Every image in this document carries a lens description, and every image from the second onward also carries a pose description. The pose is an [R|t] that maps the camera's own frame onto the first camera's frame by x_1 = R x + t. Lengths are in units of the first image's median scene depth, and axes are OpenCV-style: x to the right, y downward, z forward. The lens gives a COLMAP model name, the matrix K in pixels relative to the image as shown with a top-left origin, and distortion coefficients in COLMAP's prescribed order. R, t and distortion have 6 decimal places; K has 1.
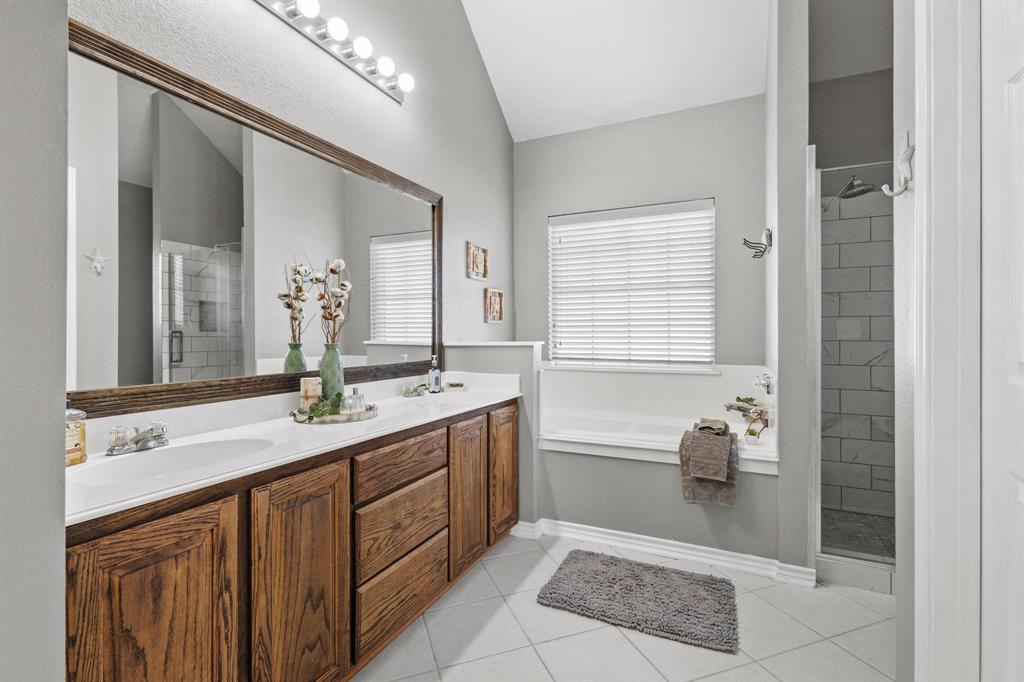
lens RADIAL K [[467.8, 0, 511.5], [0, 467.8, 333.7], [0, 0, 1]] dist [0.006651, -0.002712]
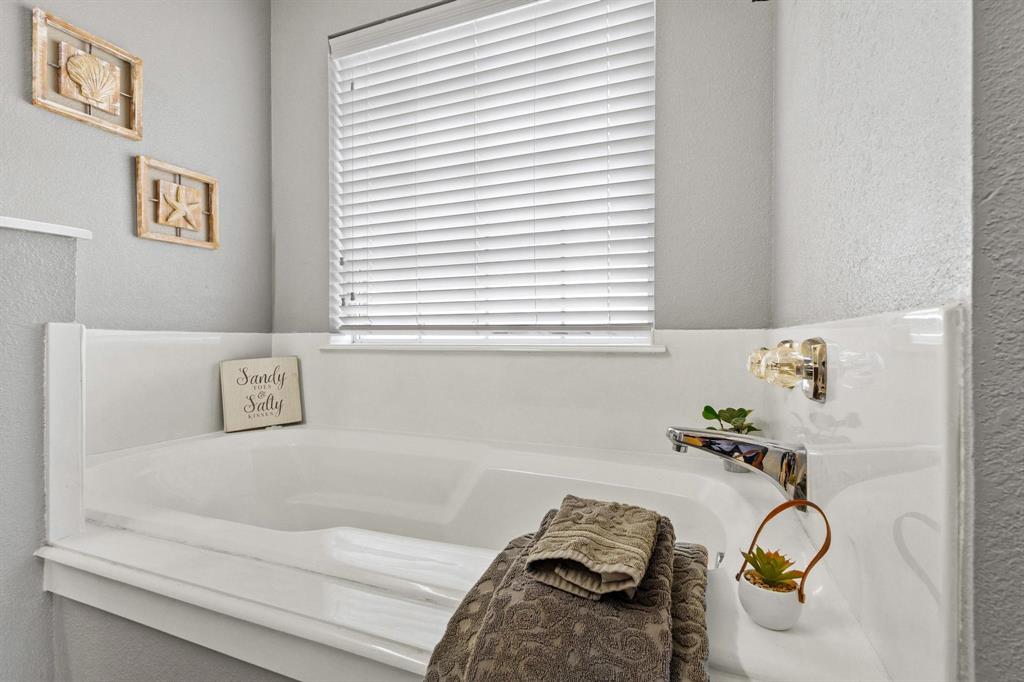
lens RADIAL K [[467.8, 0, 508.0], [0, 467.8, 340.5], [0, 0, 1]] dist [0.006651, -0.002712]
pose [[0.998511, 0.000692, 0.054551, 0.381683], [-0.001090, 0.999973, 0.007265, 0.100327], [-0.054544, -0.007314, 0.998485, 0.796991]]
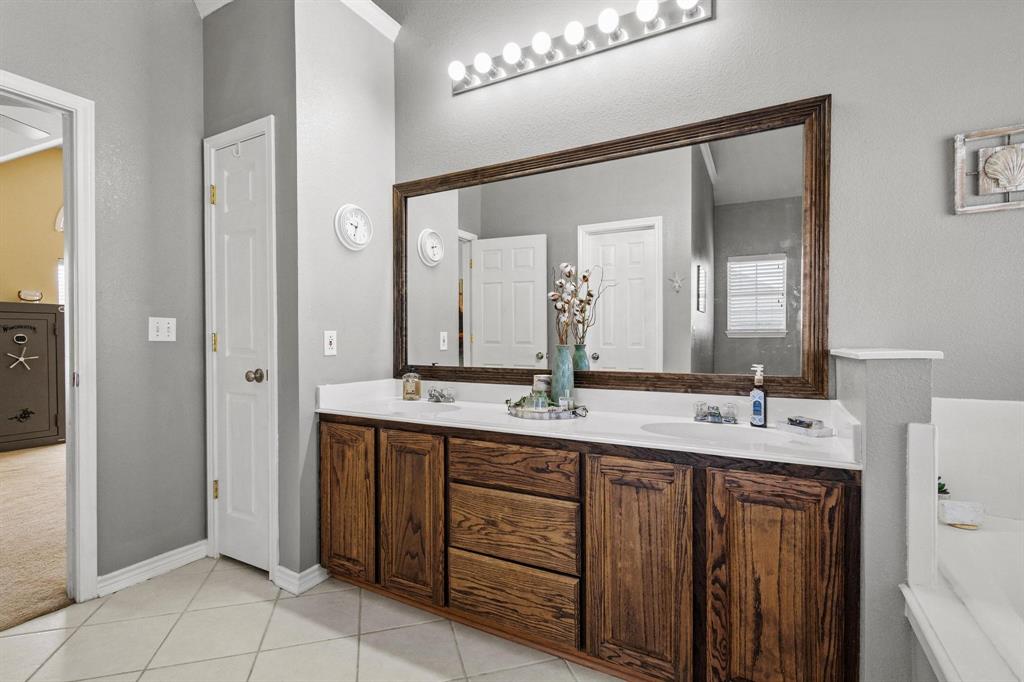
lens RADIAL K [[467.8, 0, 505.5], [0, 467.8, 345.1], [0, 0, 1]] dist [0.006651, -0.002712]
pose [[-0.062135, 0.009500, -0.998023, 0.554611], [0.004257, 0.999948, 0.009254, 0.008369], [0.998059, -0.003673, -0.062172, 0.783908]]
